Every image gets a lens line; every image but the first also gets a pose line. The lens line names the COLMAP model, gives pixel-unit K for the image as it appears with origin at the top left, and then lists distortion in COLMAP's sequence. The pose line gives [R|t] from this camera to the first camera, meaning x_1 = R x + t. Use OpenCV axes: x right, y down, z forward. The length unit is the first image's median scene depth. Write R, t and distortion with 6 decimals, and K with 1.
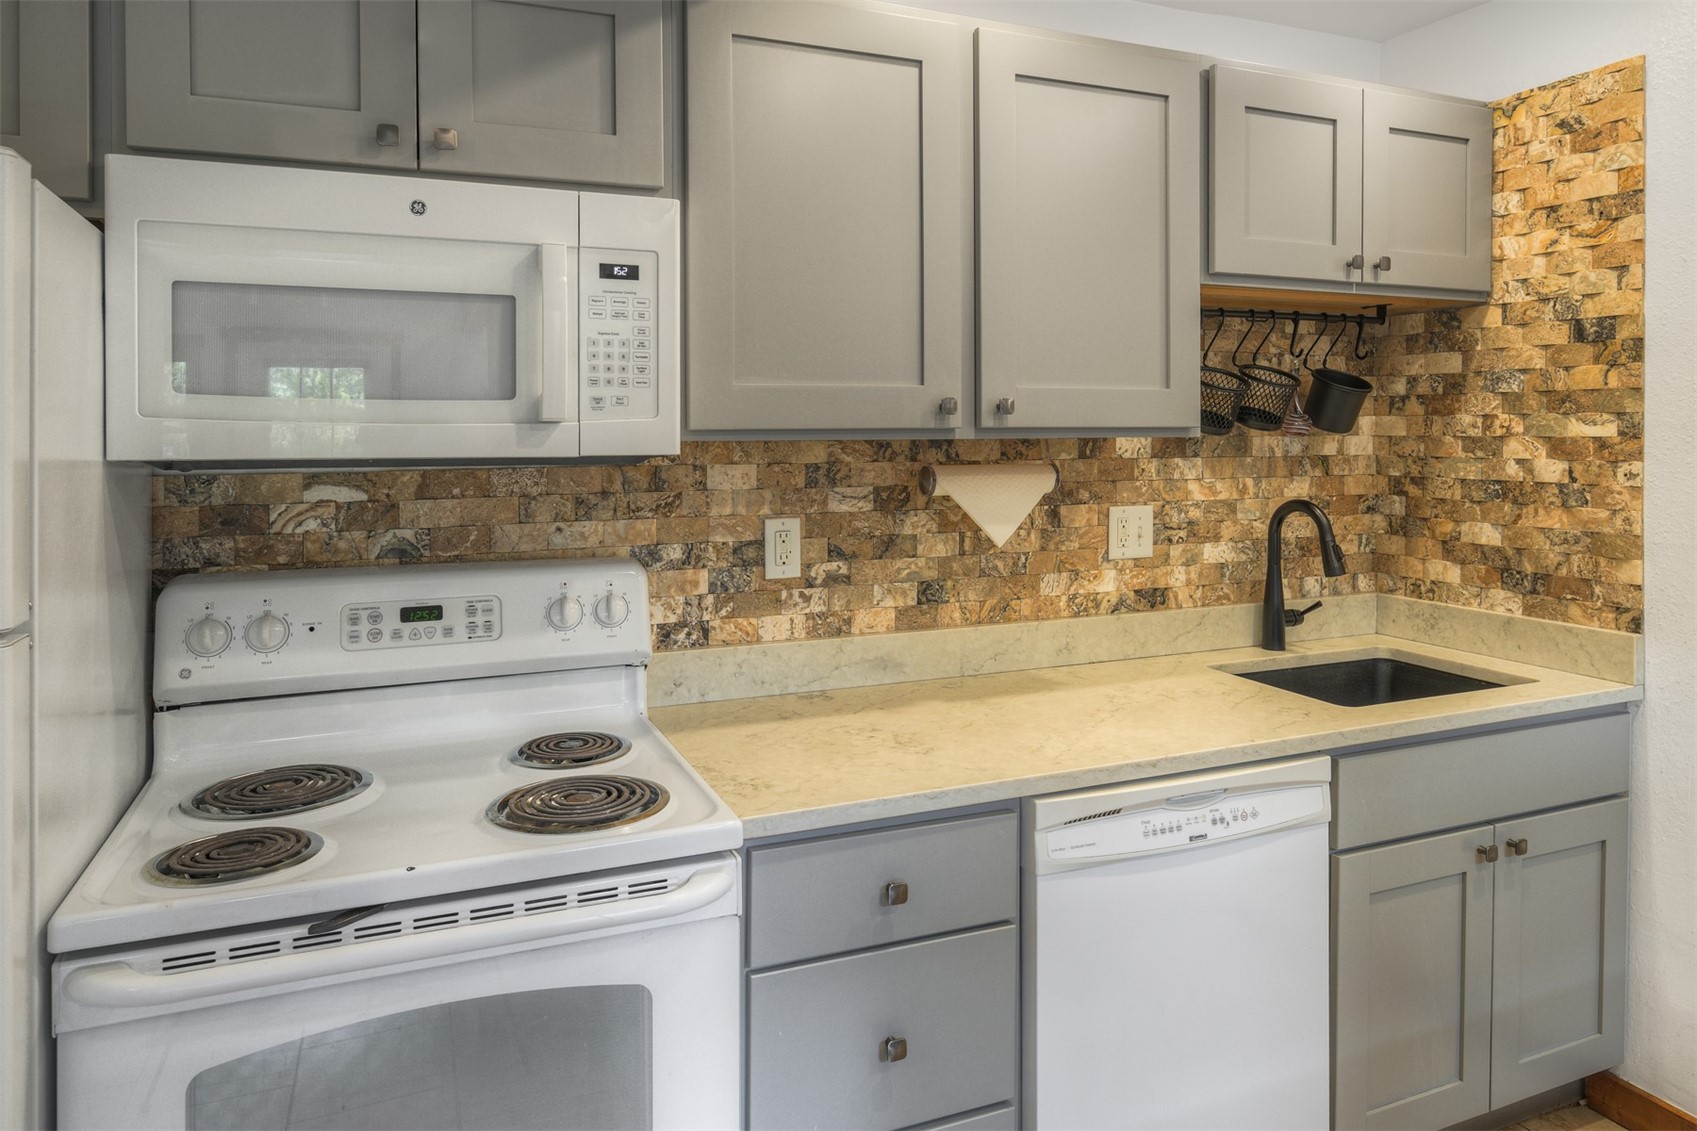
lens RADIAL K [[1101.2, 0, 843.3], [0, 1101.2, 443.8], [0, 0, 1]] dist [-0.000390, -0.001263]
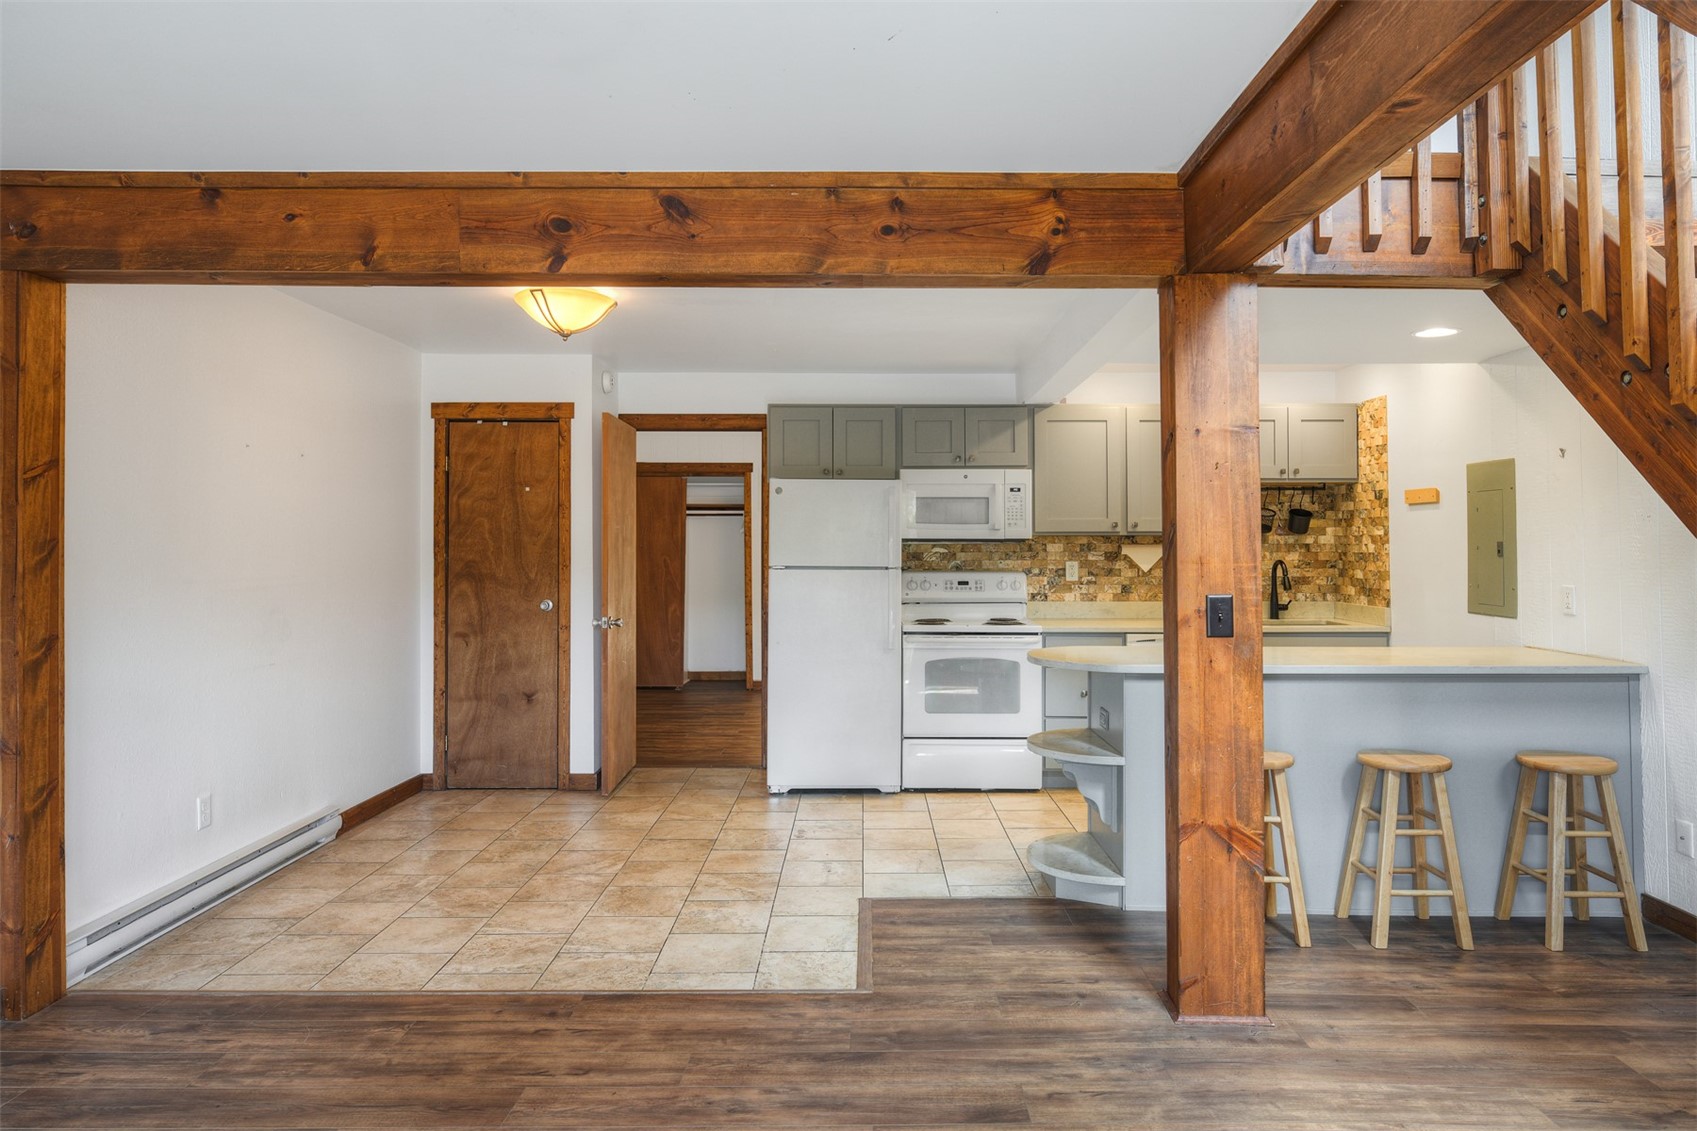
lens RADIAL K [[1101.2, 0, 882.9], [0, 1101.2, 514.8], [0, 0, 1]] dist [-0.000390, -0.001263]
pose [[0.930987, -0.007617, -0.364972, 0.553611], [-0.006574, 0.999270, -0.037625, 0.054767], [0.364992, 0.037428, 0.930258, -1.972915]]
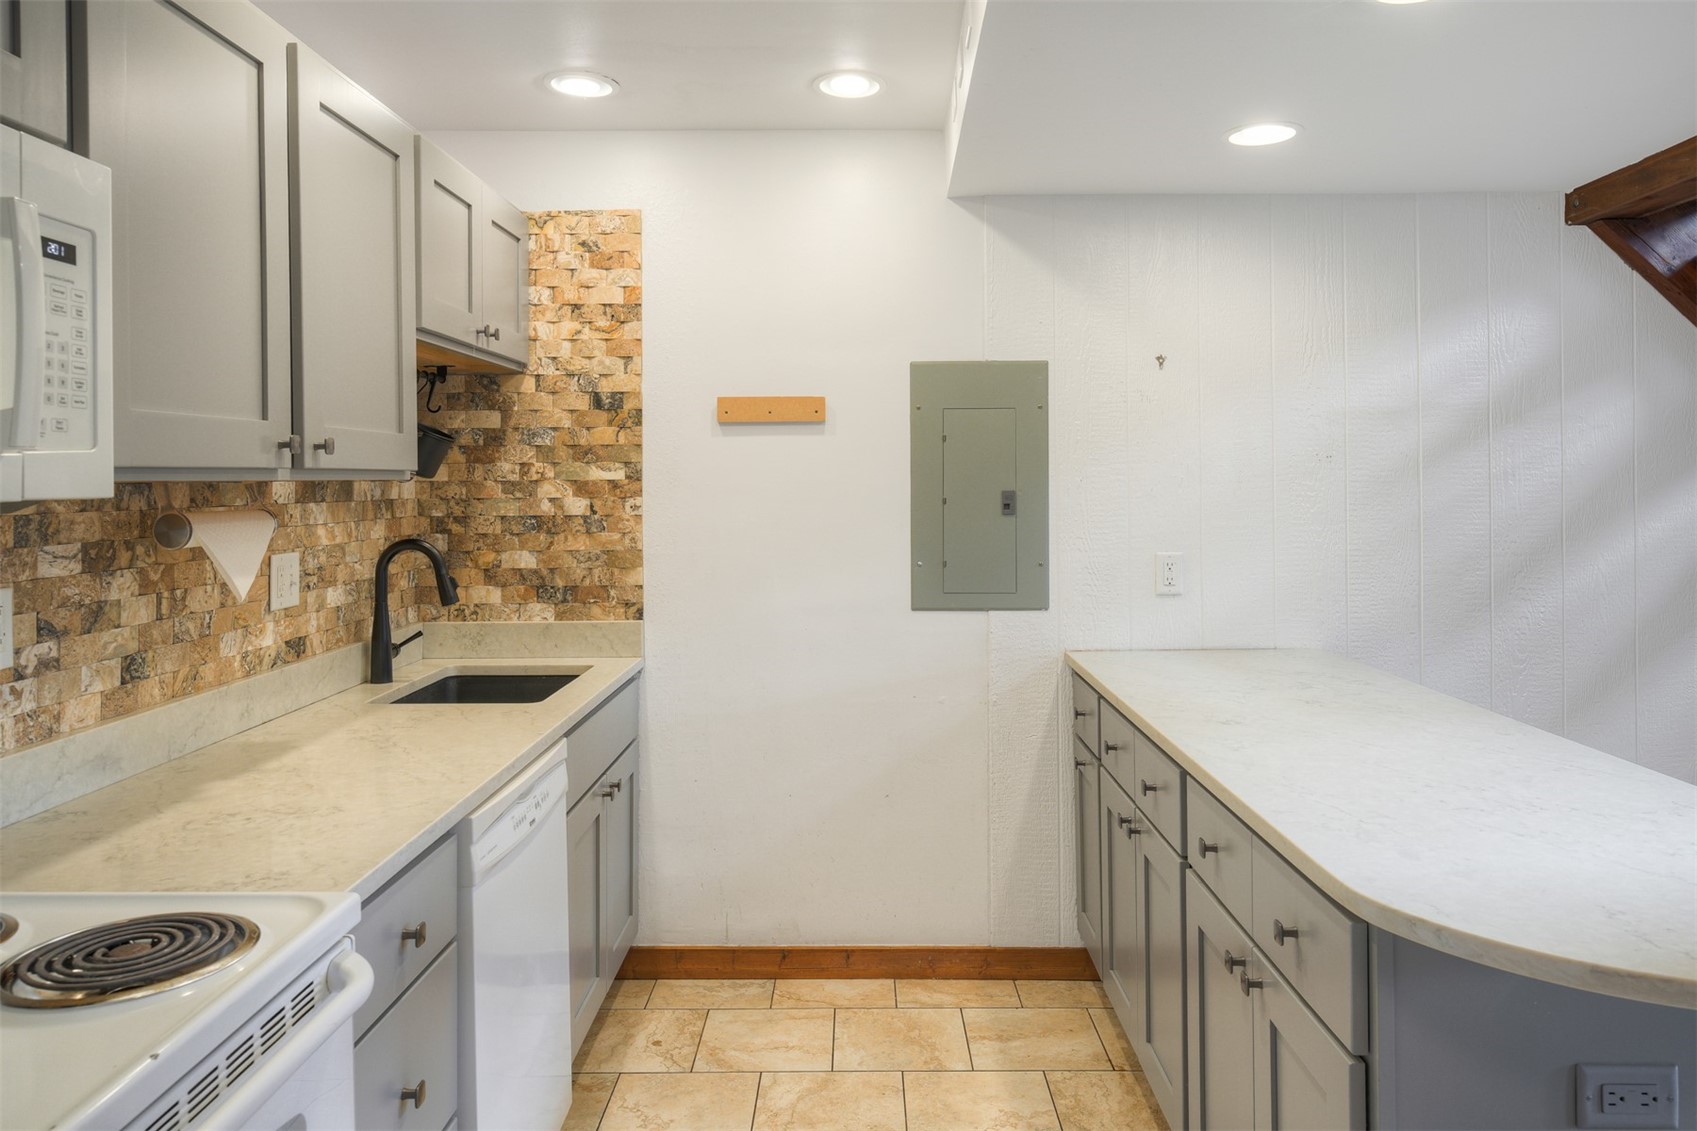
lens RADIAL K [[1162.3, 0, 883.4], [0, 1162.3, 474.9], [0, 0, 1]] dist [-0.000482, -0.001930]
pose [[0.385070, 0.002788, 0.922883, -0.523805], [0.018296, 0.999776, -0.010654, 0.009377], [-0.922706, 0.020988, 0.384933, 0.142045]]
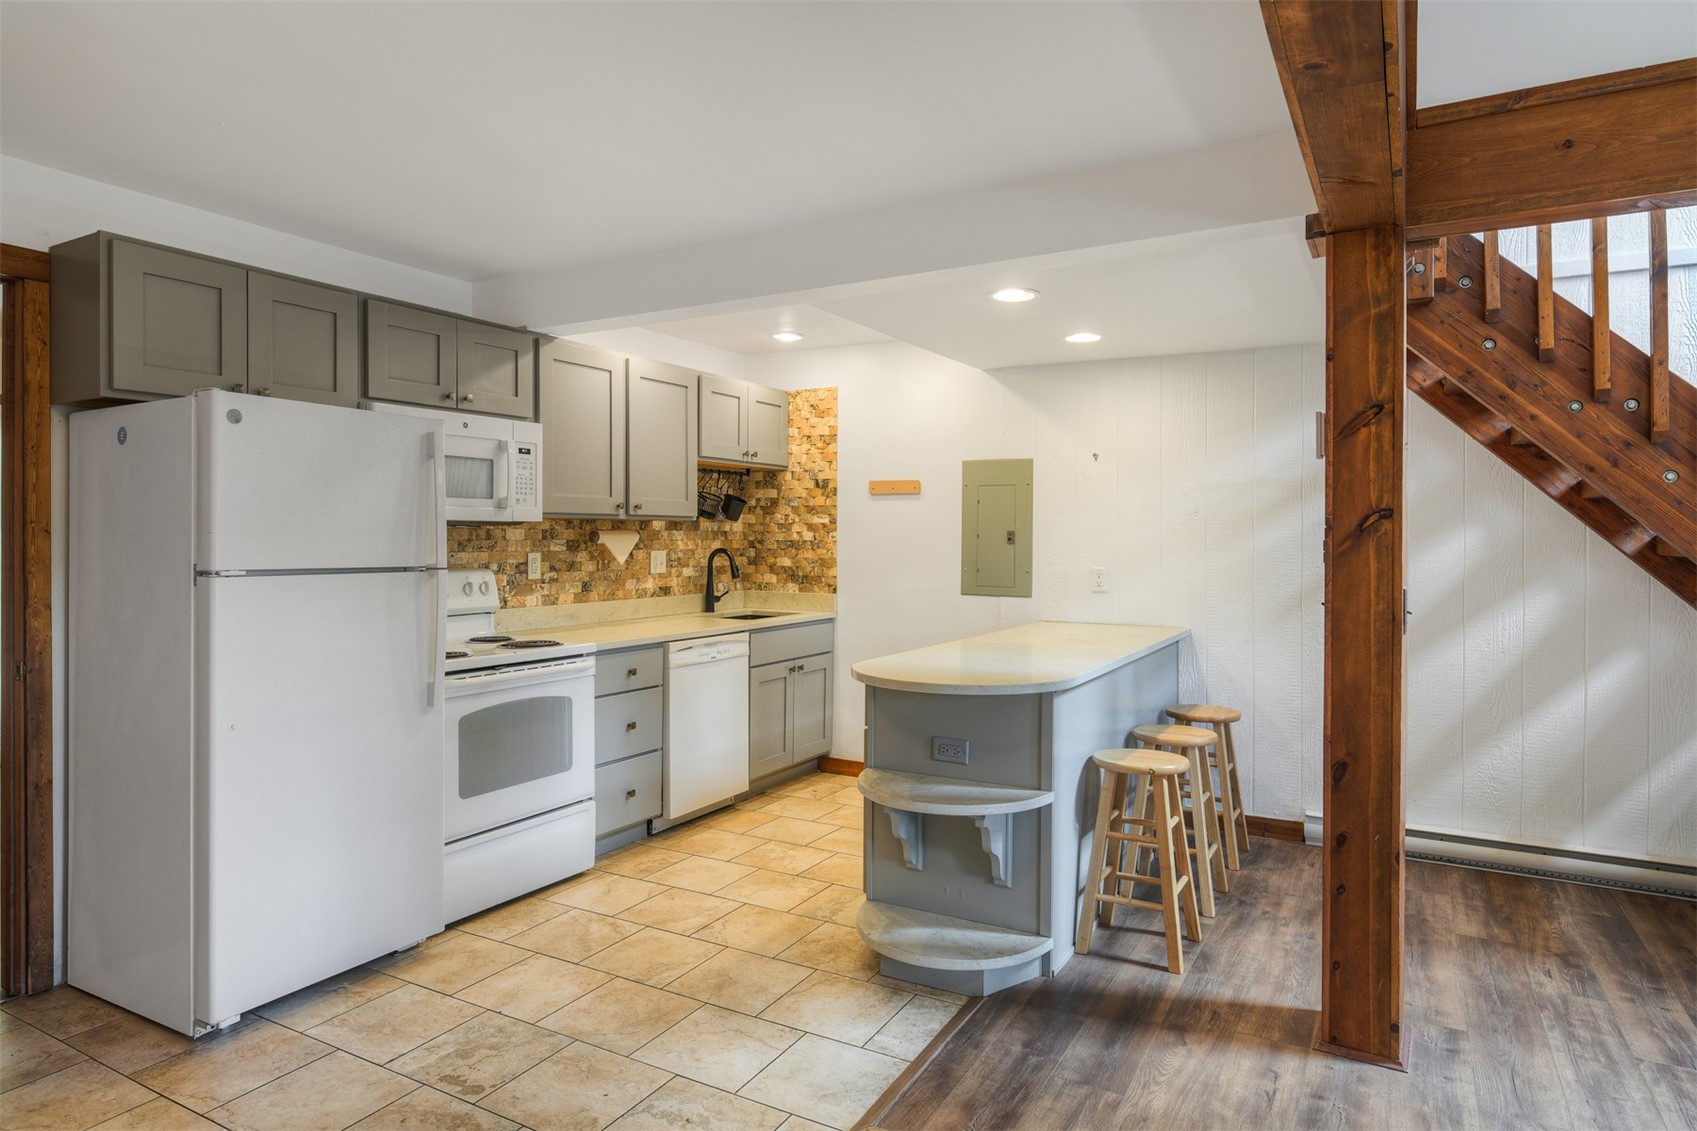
lens RADIAL K [[982.2, 0, 886.4], [0, 982.2, 545.8], [0, 0, 1]] dist [-0.012606, 0.002223]
pose [[0.772204, -0.000193, 0.635375, -0.755326], [0.000073, 1.000000, 0.000215, 0.050840], [-0.635375, -0.000120, 0.772204, -0.999369]]
